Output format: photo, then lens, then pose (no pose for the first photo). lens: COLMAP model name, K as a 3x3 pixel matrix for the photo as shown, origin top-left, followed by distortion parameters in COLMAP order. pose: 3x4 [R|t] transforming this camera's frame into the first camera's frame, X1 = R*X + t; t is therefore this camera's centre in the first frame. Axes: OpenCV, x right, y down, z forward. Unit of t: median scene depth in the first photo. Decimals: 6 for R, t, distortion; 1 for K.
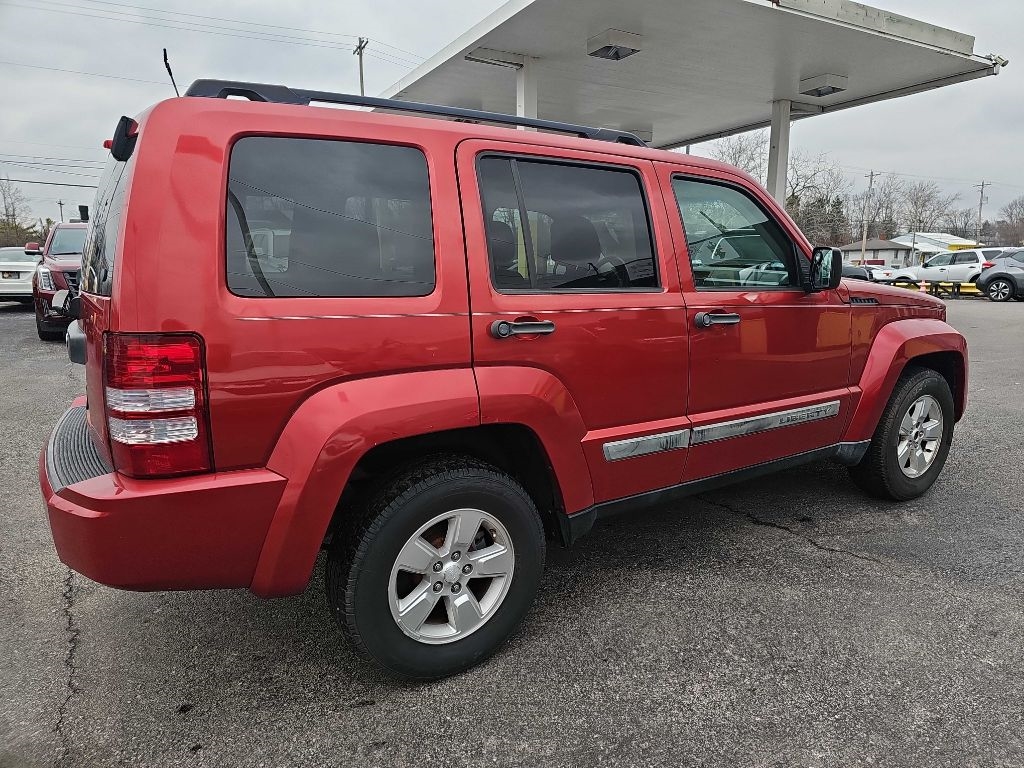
lens RADIAL K [[655.0, 0, 512.0], [0, 655.0, 384.0], [0, 0, 1]] dist [0.048392, -0.027920]
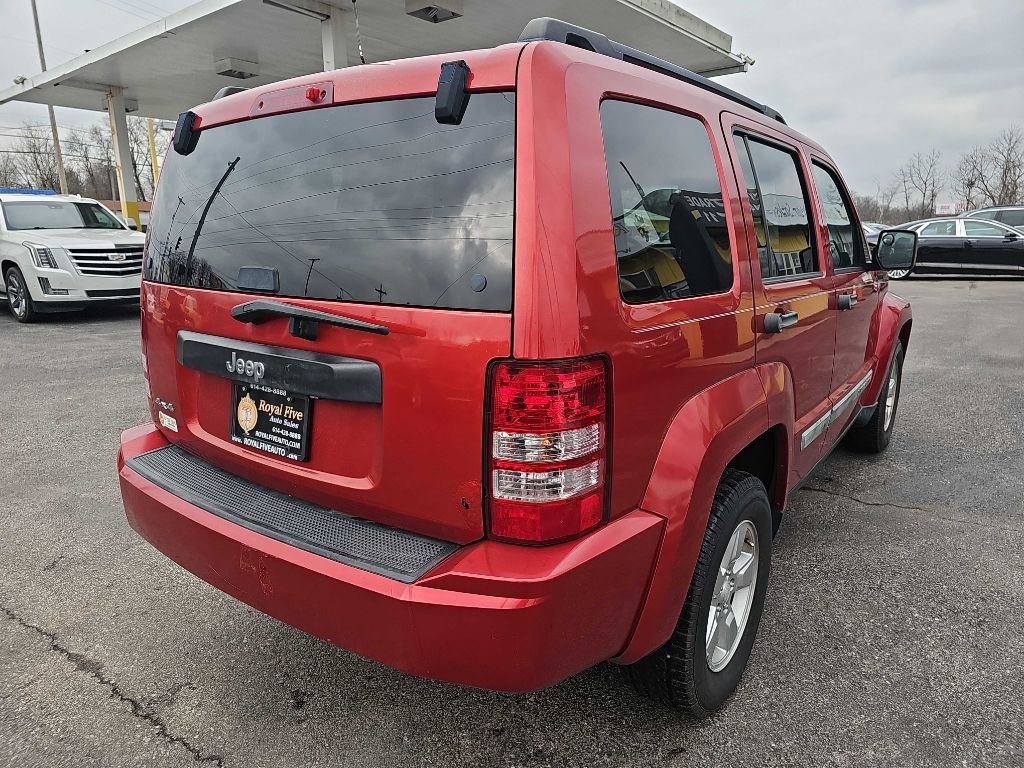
lens RADIAL K [[671.6, 0, 498.8], [0, 671.6, 383.6], [0, 0, 1]] dist [0.050375, -0.033218]
pose [[0.933483, -0.080317, 0.349512, -0.637264], [0.067799, 0.996547, 0.047927, -0.064336], [-0.352154, -0.021042, 0.935705, 0.208852]]
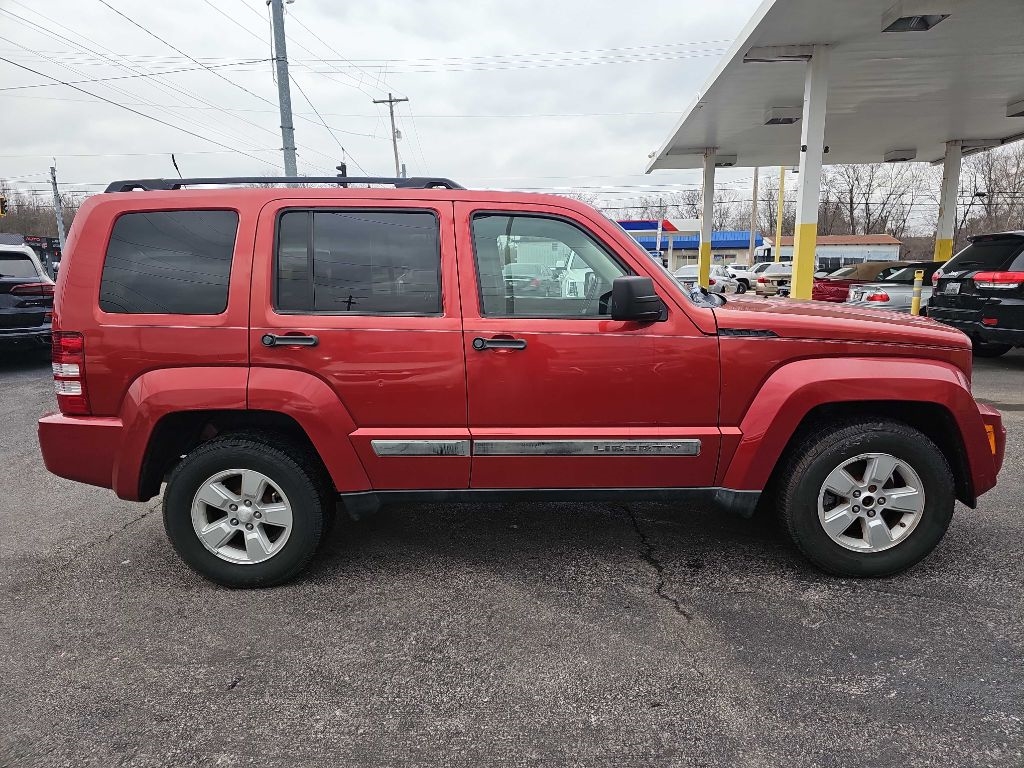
lens RADIAL K [[655.0, 0, 512.0], [0, 655.0, 384.0], [0, 0, 1]] dist [0.048392, -0.027920]
pose [[0.835310, 0.089103, -0.542510, 1.009784], [-0.093424, 0.995433, 0.019645, -0.059990], [0.541783, 0.034274, 0.839819, 0.118527]]
